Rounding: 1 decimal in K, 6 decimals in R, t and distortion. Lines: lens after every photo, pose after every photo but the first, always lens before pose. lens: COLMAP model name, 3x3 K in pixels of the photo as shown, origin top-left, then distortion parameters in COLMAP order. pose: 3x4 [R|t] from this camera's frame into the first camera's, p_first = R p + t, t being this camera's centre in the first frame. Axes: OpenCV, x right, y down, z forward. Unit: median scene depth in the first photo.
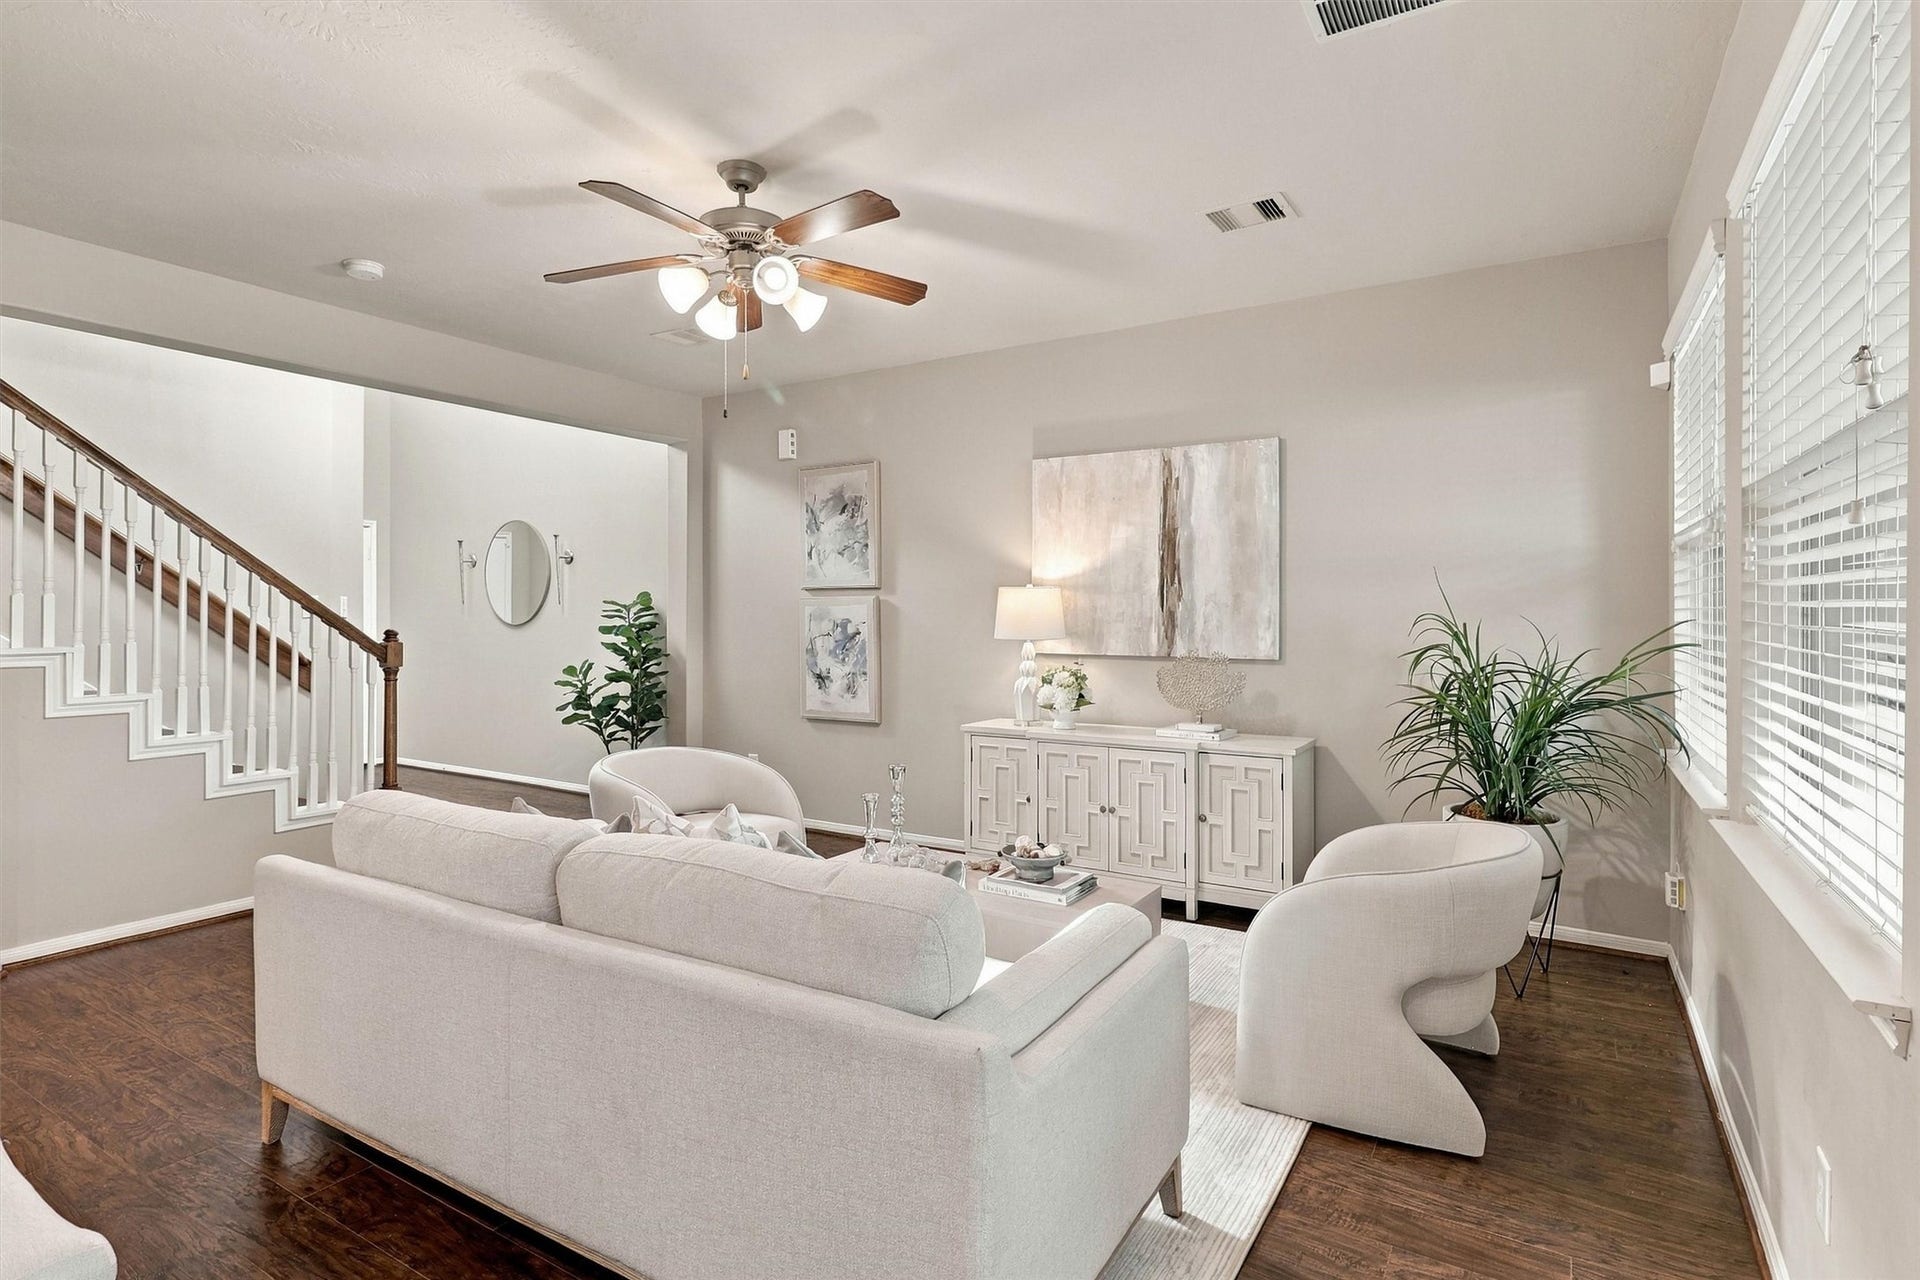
lens RADIAL K [[947.6, 0, 983.7], [0, 947.6, 606.9], [0, 0, 1]] dist [0.000659, 0.000125]
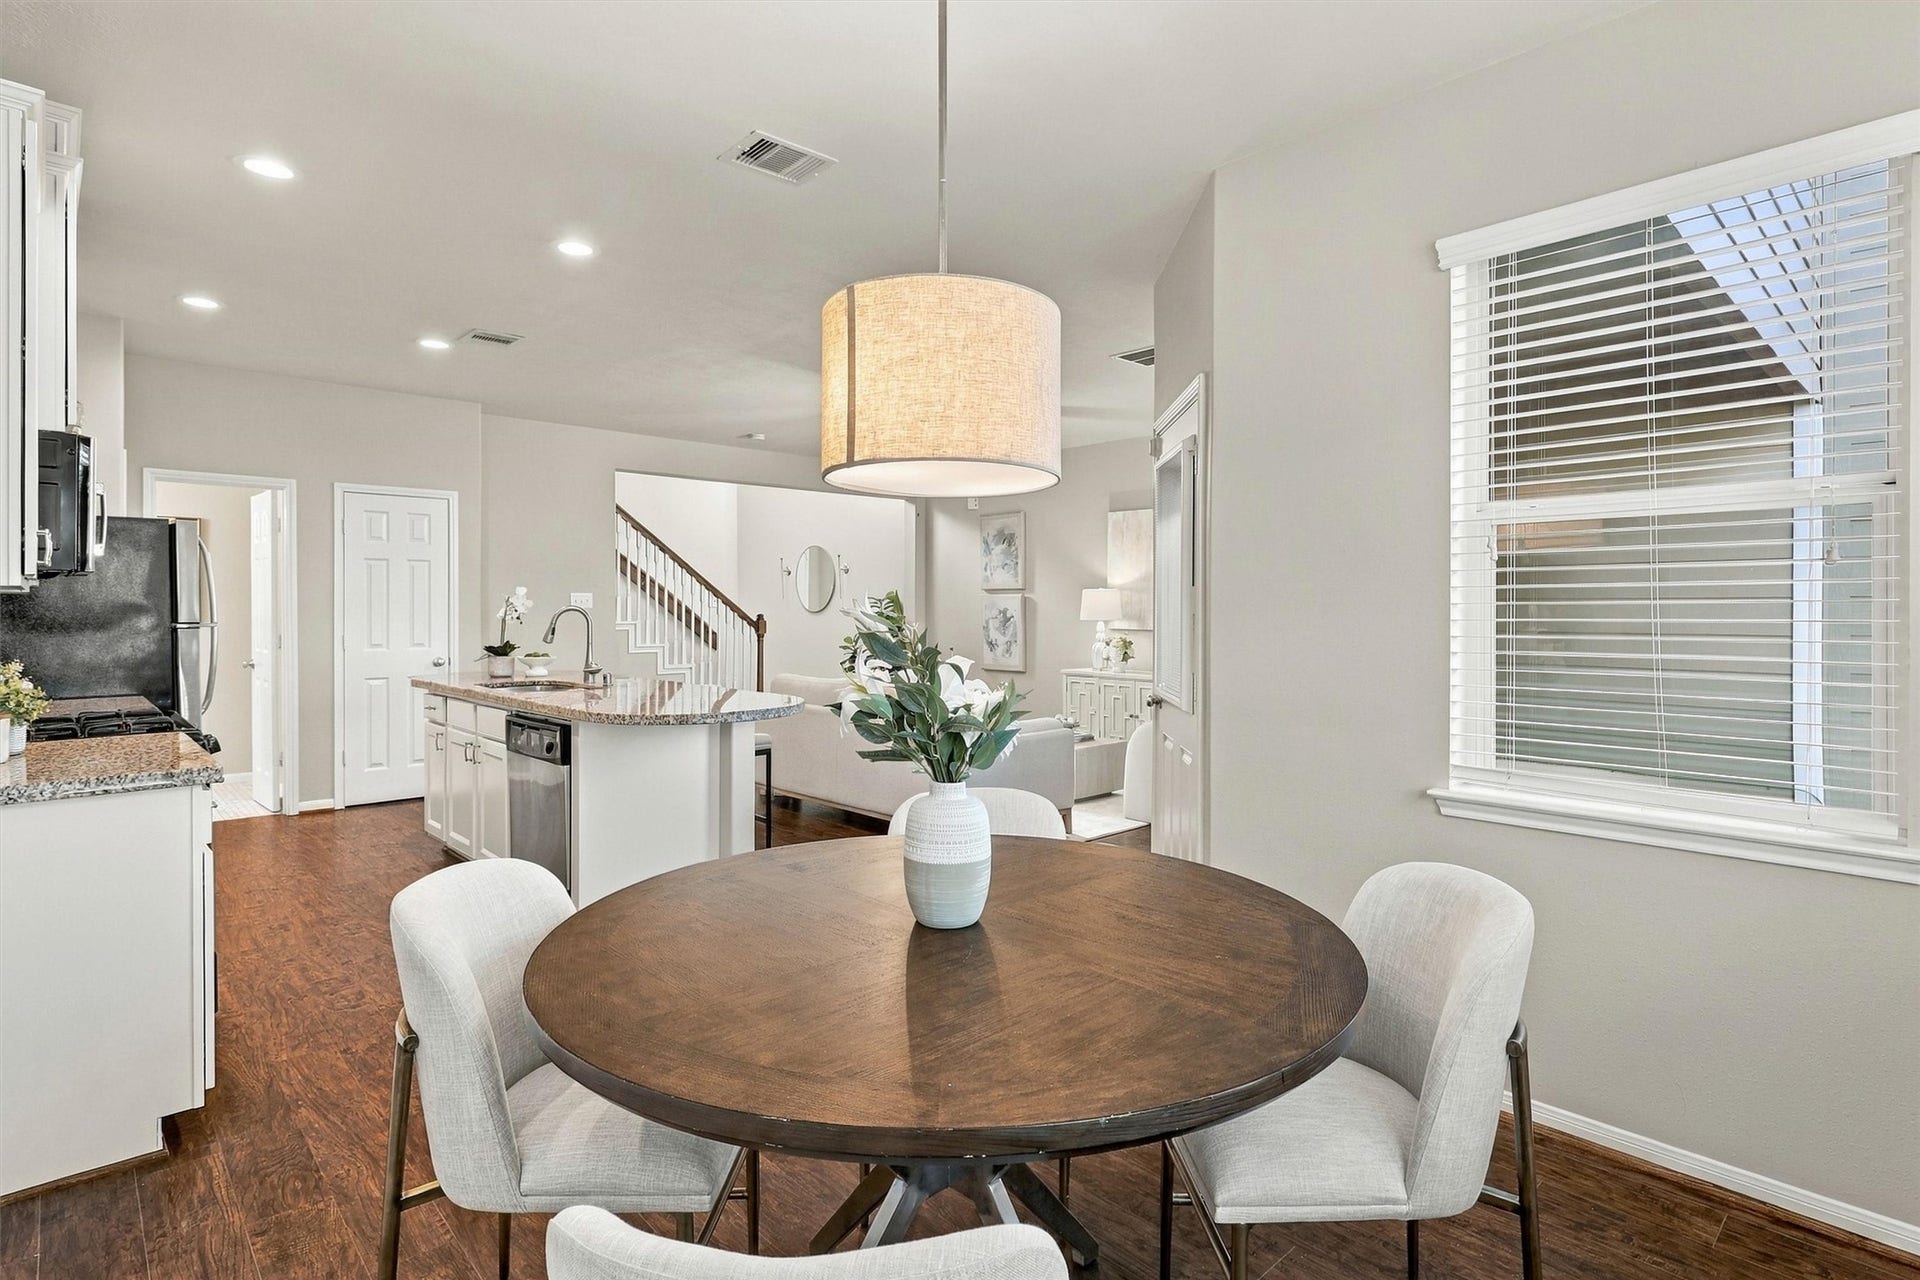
lens RADIAL K [[960.0, 0, 962.0], [0, 960.0, 603.0], [0, 0, 1]] dist [0.000460, 0.000642]
pose [[0.960535, 0.000094, -0.278159, 0.244748], [0.001377, 0.999986, 0.005093, -0.004946], [0.278156, -0.005275, 0.960522, -0.615063]]
